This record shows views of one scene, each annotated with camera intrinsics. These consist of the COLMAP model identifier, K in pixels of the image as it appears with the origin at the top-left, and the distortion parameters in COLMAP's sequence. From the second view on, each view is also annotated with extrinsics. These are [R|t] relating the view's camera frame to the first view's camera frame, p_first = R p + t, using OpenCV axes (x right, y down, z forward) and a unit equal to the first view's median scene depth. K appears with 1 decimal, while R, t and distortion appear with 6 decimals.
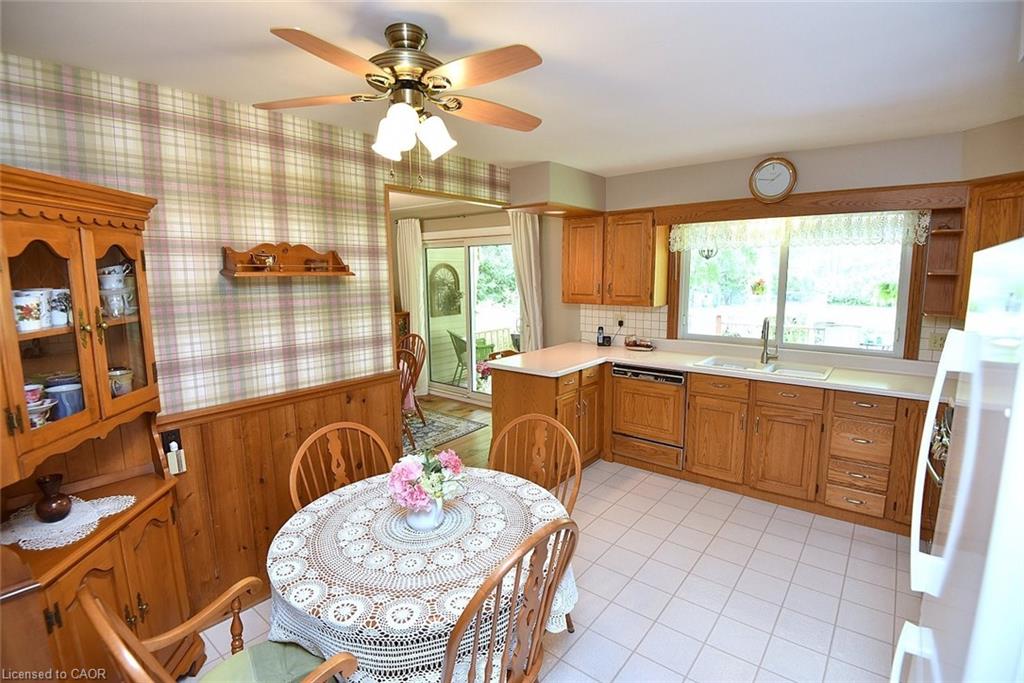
lens RADIAL K [[491.6, 0, 517.7], [0, 491.6, 339.3], [0, 0, 1]] dist [-0.002330, -0.028369]
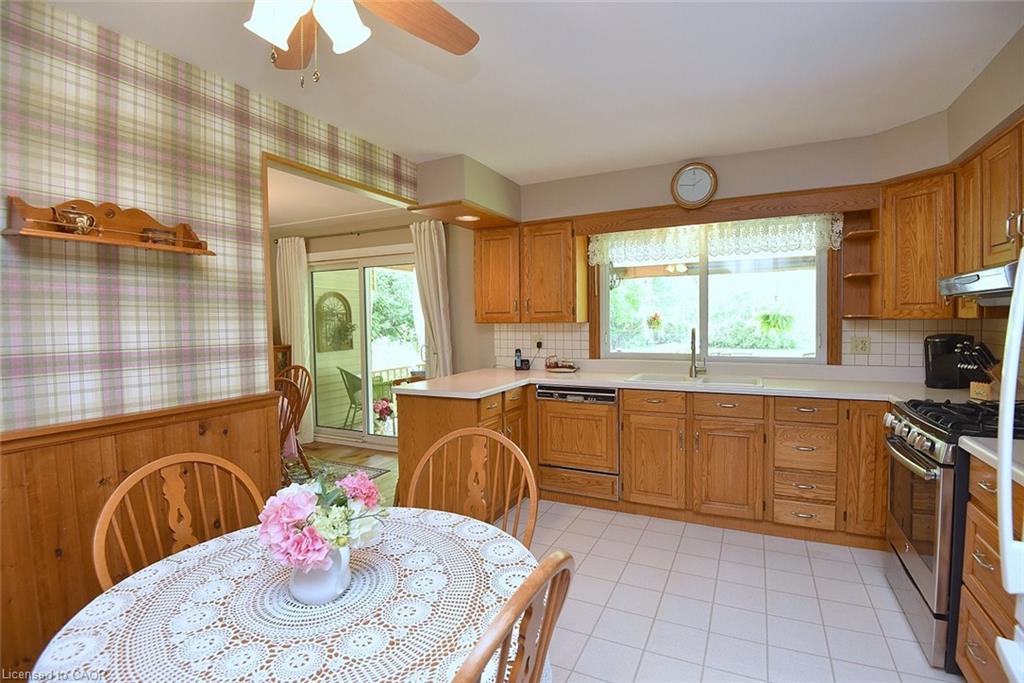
lens RADIAL K [[491.6, 0, 517.7], [0, 491.6, 339.3], [0, 0, 1]] dist [-0.002330, -0.028369]
pose [[0.975989, -0.013671, 0.217389, -0.042355], [0.036645, 0.994108, -0.102007, 0.072865], [-0.214714, 0.107524, 0.970740, 0.172874]]
